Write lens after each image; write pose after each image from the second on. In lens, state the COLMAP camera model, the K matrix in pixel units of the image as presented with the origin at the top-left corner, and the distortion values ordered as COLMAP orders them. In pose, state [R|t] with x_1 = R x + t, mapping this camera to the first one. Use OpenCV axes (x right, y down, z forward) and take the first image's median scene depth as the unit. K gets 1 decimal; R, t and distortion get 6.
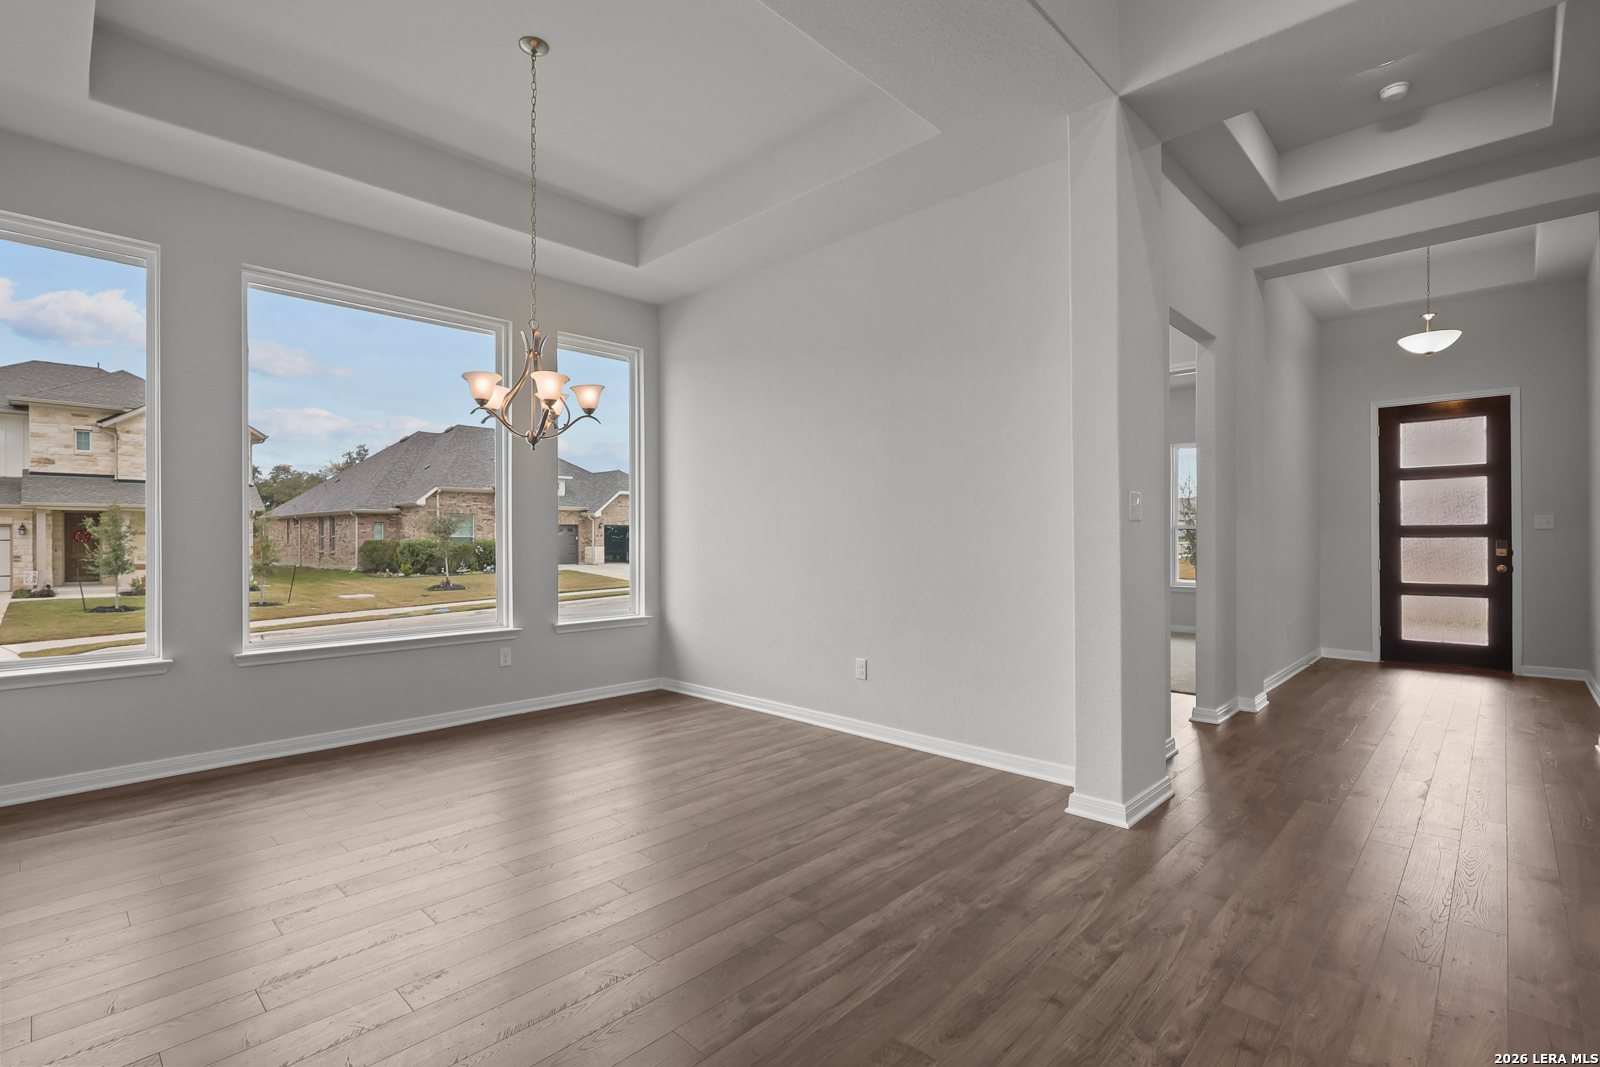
lens RADIAL K [[730.2, 0, 768.5], [0, 730.2, 533.6], [0, 0, 1]] dist [-0.004481, -0.000829]
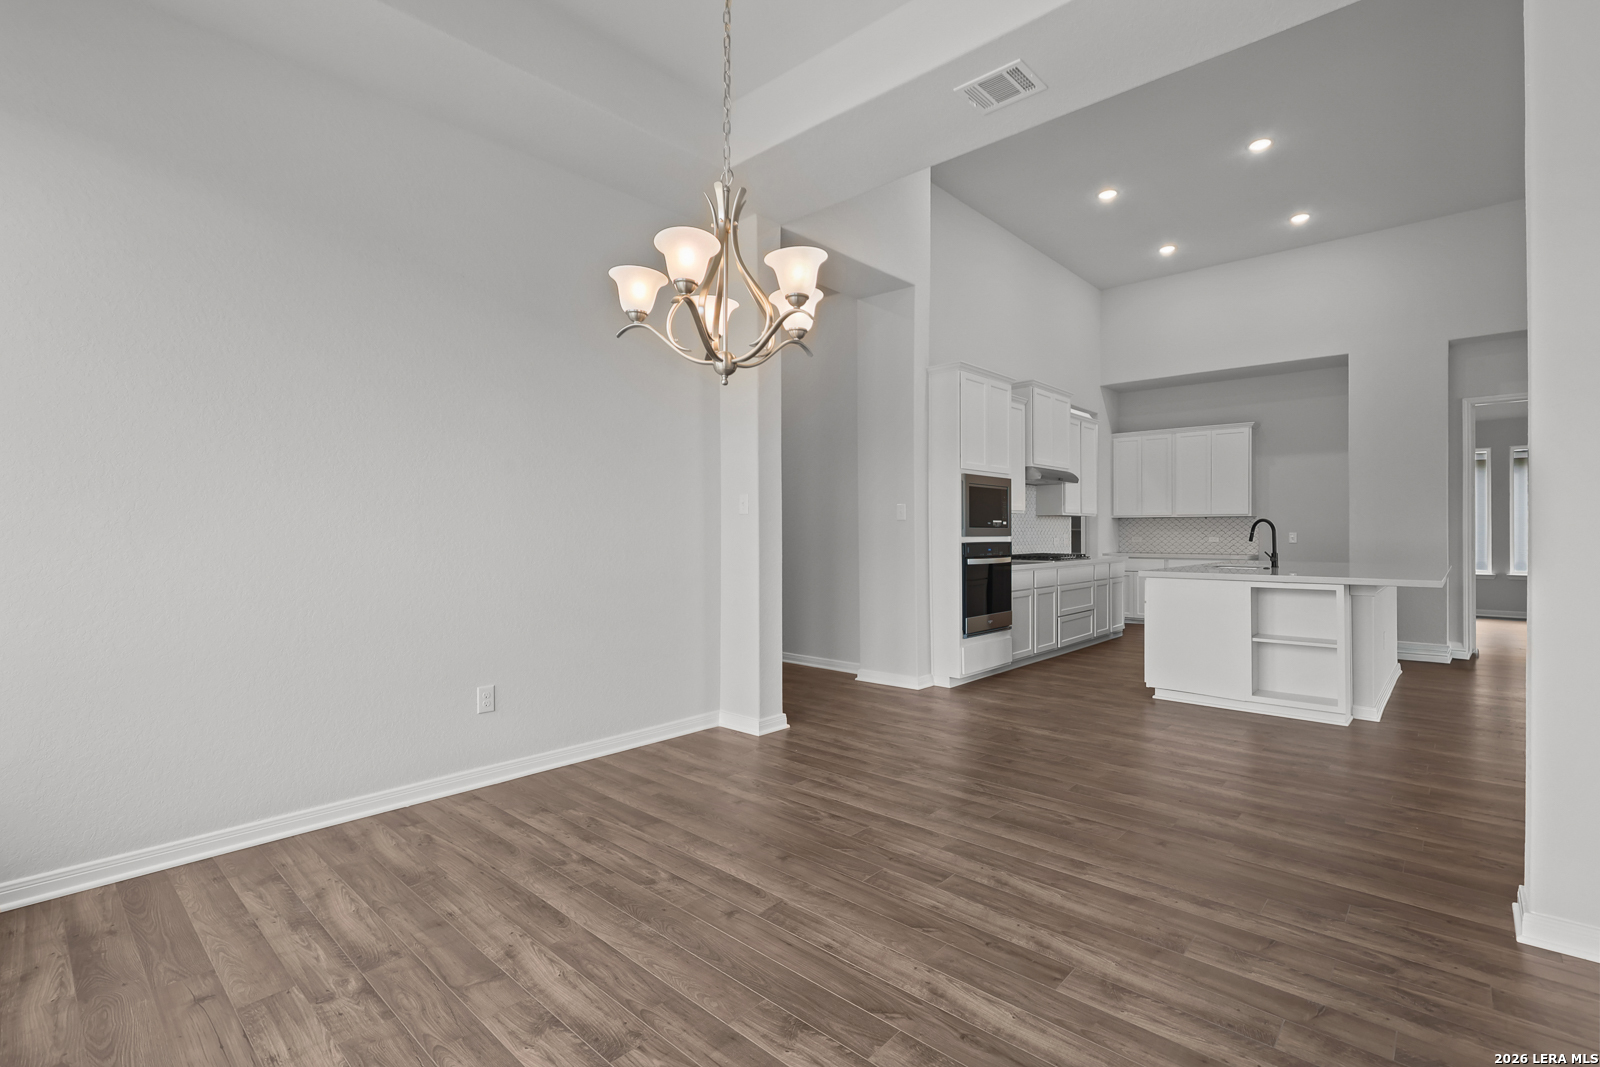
lens RADIAL K [[740.2, 0, 806.8], [0, 740.2, 540.7], [0, 0, 1]] dist [-0.002754, 0.000388]
pose [[-0.054941, -0.011567, 0.998423, -0.600103], [-0.007374, 0.999910, 0.011179, 0.003715], [-0.998462, -0.006748, -0.055022, 0.621686]]
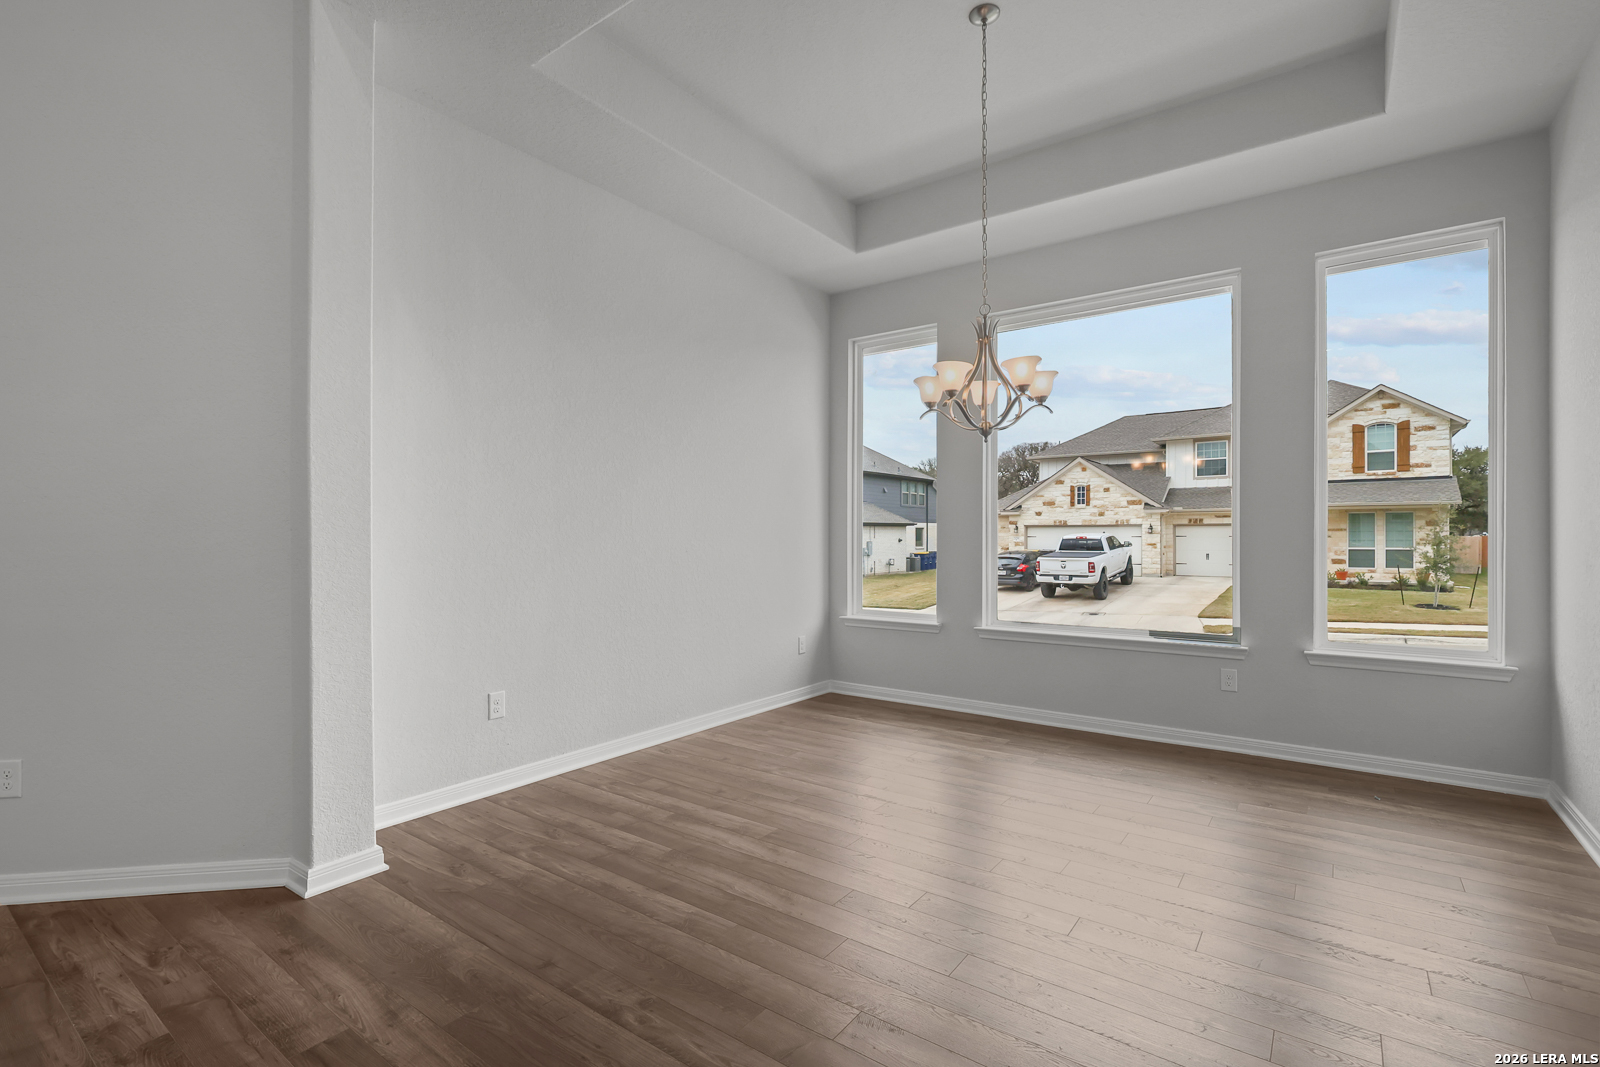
lens RADIAL K [[740.2, 0, 806.8], [0, 740.2, 540.7], [0, 0, 1]] dist [-0.002754, 0.000388]
pose [[0.159562, 0.005826, -0.987171, 0.382929], [0.010424, 0.999917, 0.007586, 0.001760], [0.987133, -0.011500, 0.159488, 0.396538]]
